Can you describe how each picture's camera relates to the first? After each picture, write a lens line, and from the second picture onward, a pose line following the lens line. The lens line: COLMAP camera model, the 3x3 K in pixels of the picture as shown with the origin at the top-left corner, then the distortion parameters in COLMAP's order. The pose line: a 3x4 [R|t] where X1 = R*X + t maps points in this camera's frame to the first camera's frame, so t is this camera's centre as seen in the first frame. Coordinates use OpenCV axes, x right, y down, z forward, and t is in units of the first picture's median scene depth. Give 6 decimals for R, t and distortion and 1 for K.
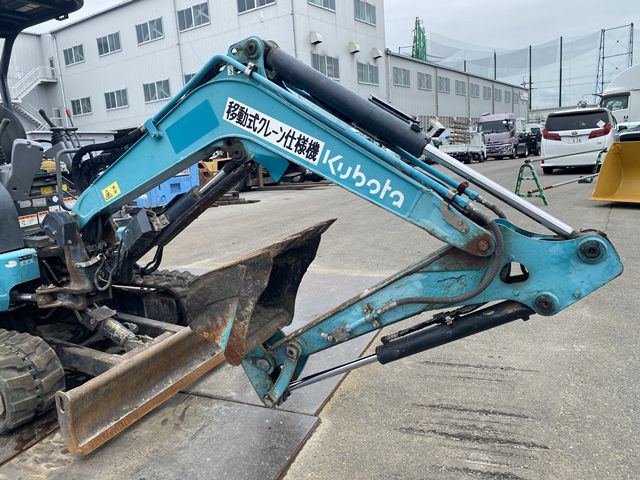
lens RADIAL K [[474.6, 0, 305.6], [0, 474.6, 237.3], [0, 0, 1]] dist [0.001802, -0.005859]
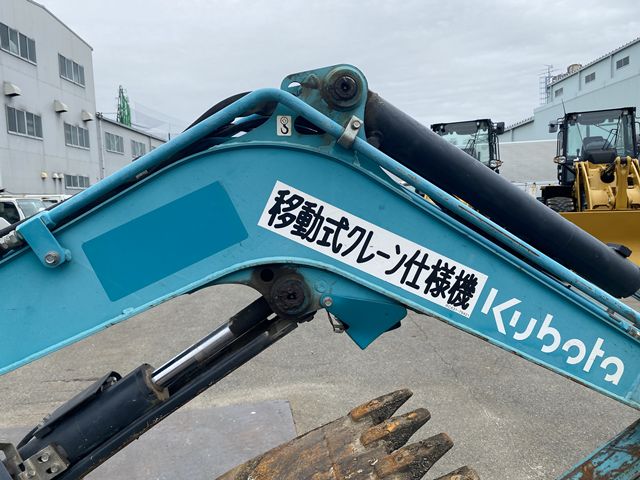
lens RADIAL K [[489.5, 0, 309.8], [0, 489.5, 240.7], [0, 0, 1]] dist [0.041495, -0.009197]
pose [[0.846012, -0.015387, 0.532942, -0.391326], [0.089303, 0.989552, -0.113192, -0.178230], [-0.525632, 0.143356, 0.838546, 0.584147]]
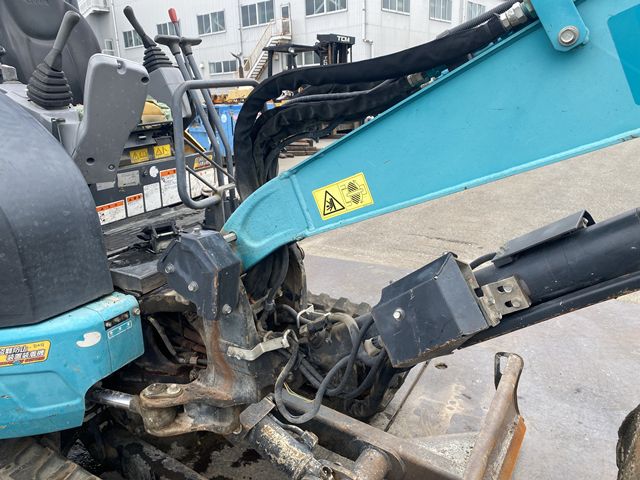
lens RADIAL K [[494.8, 0, 318.0], [0, 494.8, 241.1], [0, 0, 1]] dist [-0.004437, -0.005580]
pose [[0.995141, 0.060363, -0.077788, -0.481830], [-0.051433, 0.992366, 0.112087, -0.127266], [0.083960, -0.107542, 0.990649, 0.727423]]
